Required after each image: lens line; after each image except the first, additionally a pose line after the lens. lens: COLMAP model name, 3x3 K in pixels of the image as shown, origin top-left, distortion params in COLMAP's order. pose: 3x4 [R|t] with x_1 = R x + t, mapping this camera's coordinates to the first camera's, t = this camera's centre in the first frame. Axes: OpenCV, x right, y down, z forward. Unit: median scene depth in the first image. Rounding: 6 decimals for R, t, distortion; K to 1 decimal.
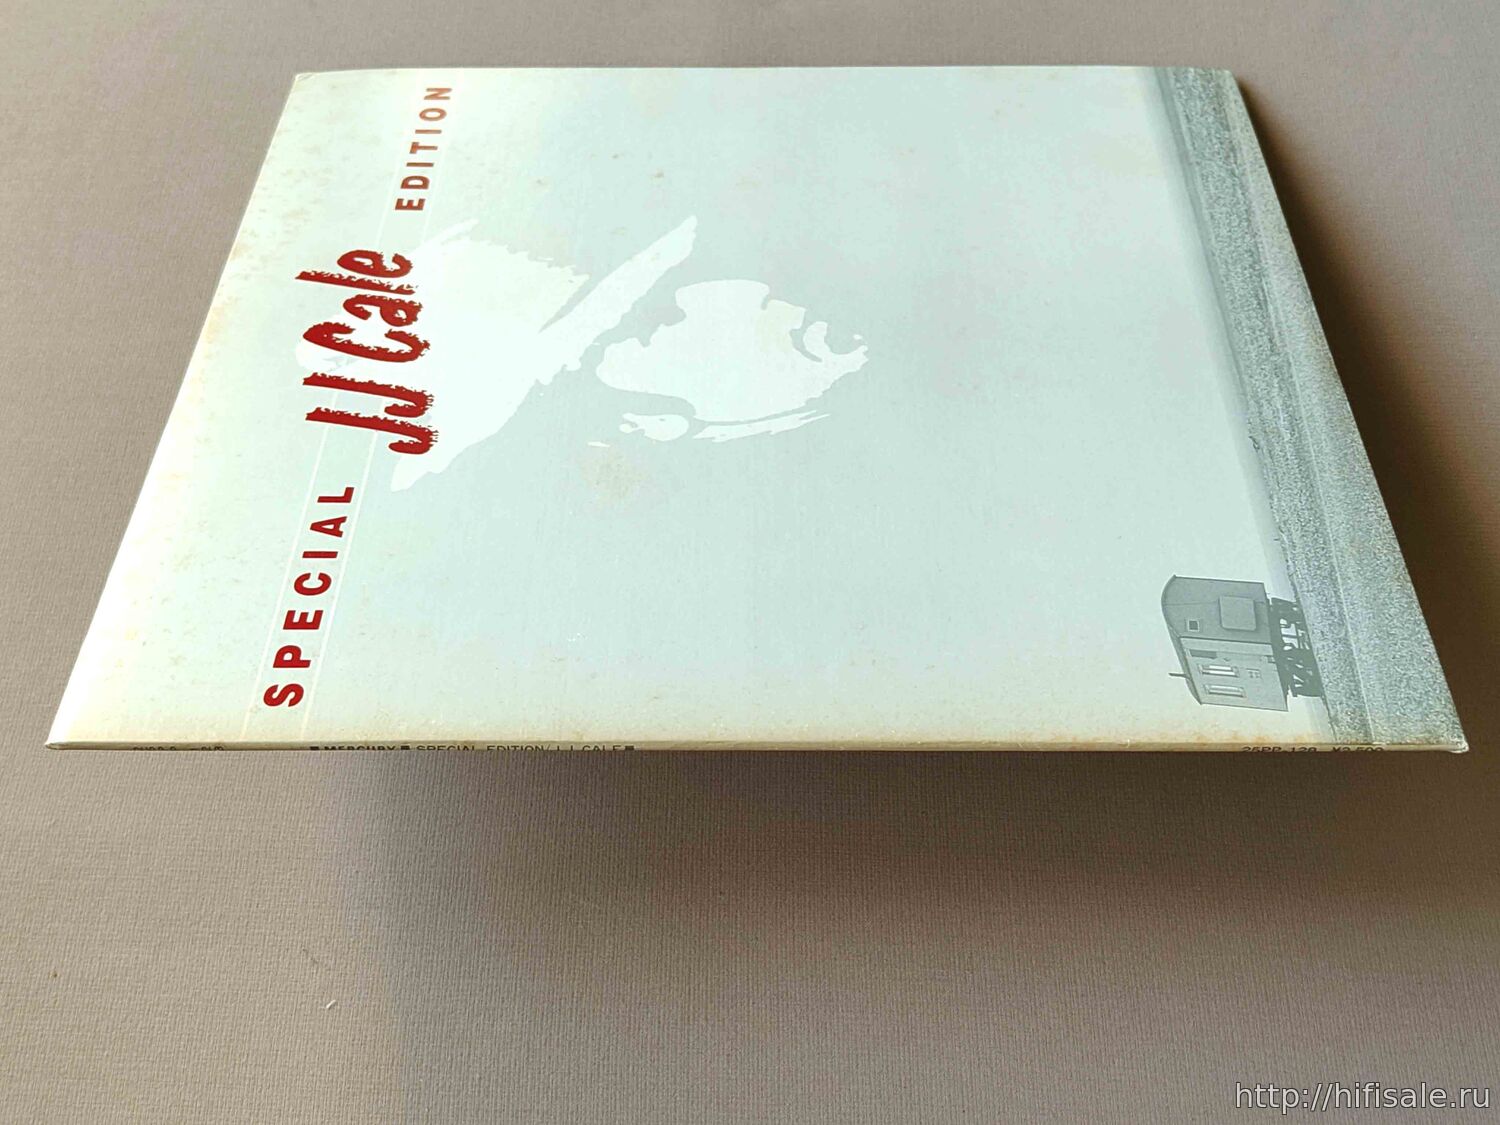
lens RADIAL K [[2123.7, 0, 759.8], [0, 2123.7, 565.0], [0, 0, 1]] dist [0.046546, 0.000000]
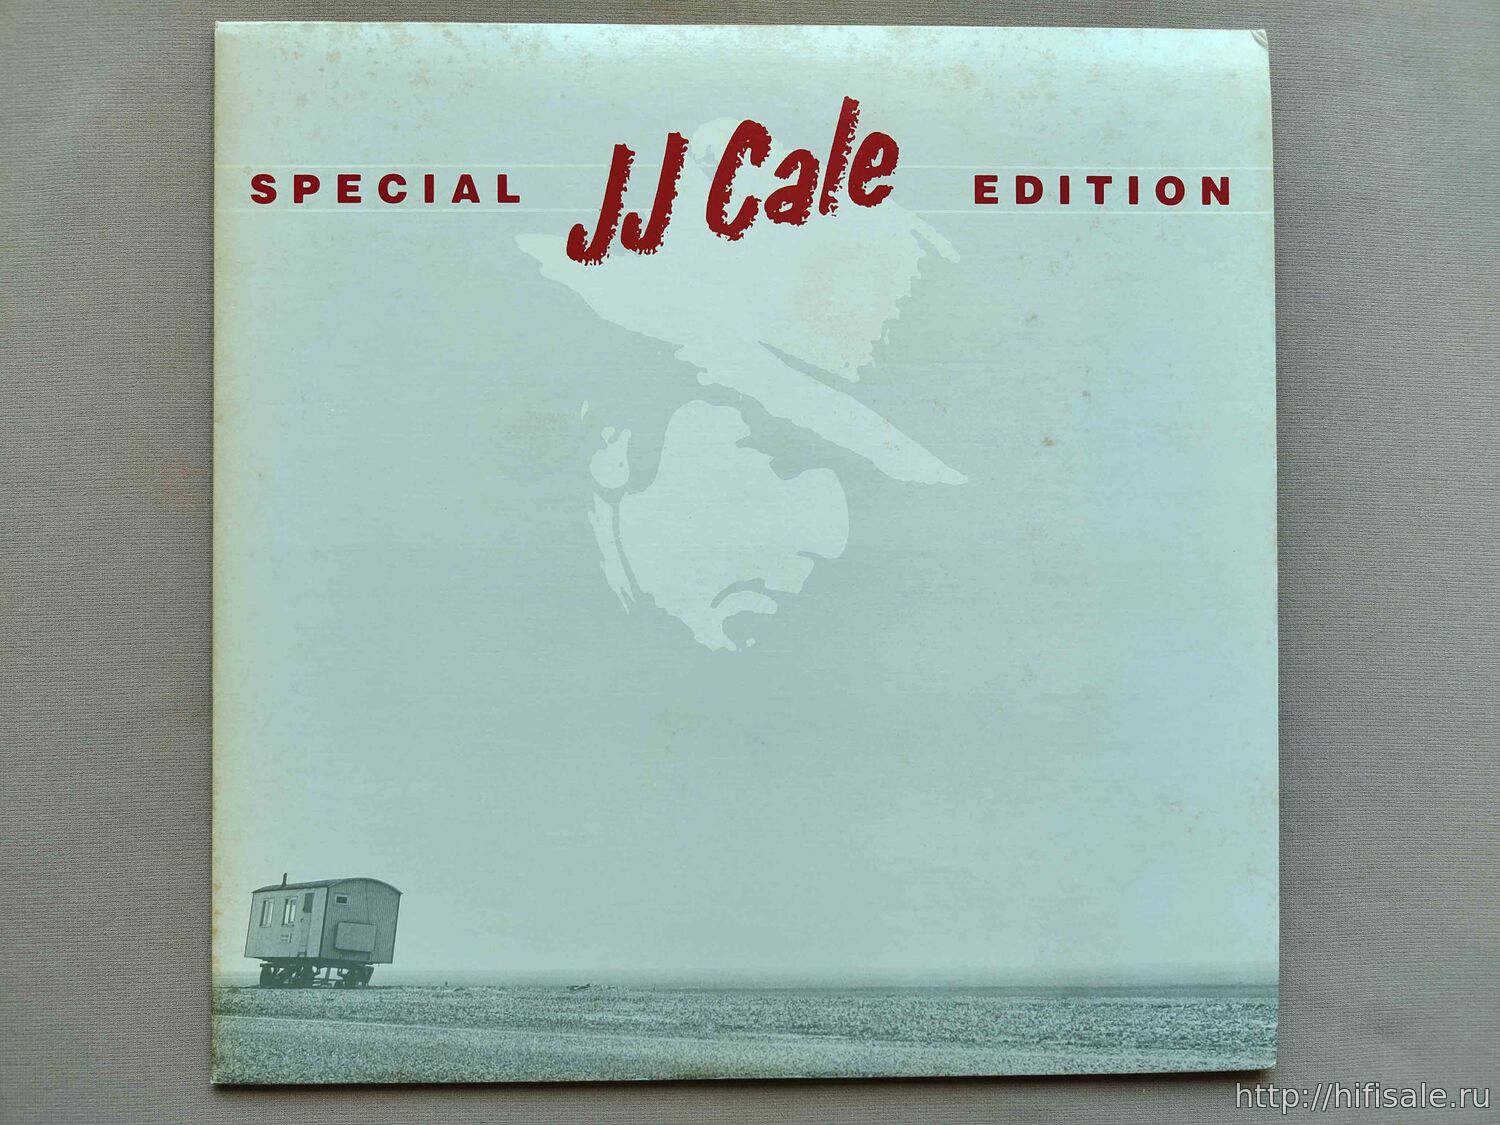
lens RADIAL K [[1079.9, 0, 743.4], [0, 1079.9, 552.5], [0, 0, 1]] dist [-0.014615, -0.004970]
pose [[0.010476, 0.999930, 0.005561, -0.001964], [-0.658459, 0.002713, 0.752611, -0.511048], [0.752543, -0.011546, 0.658442, 0.643539]]
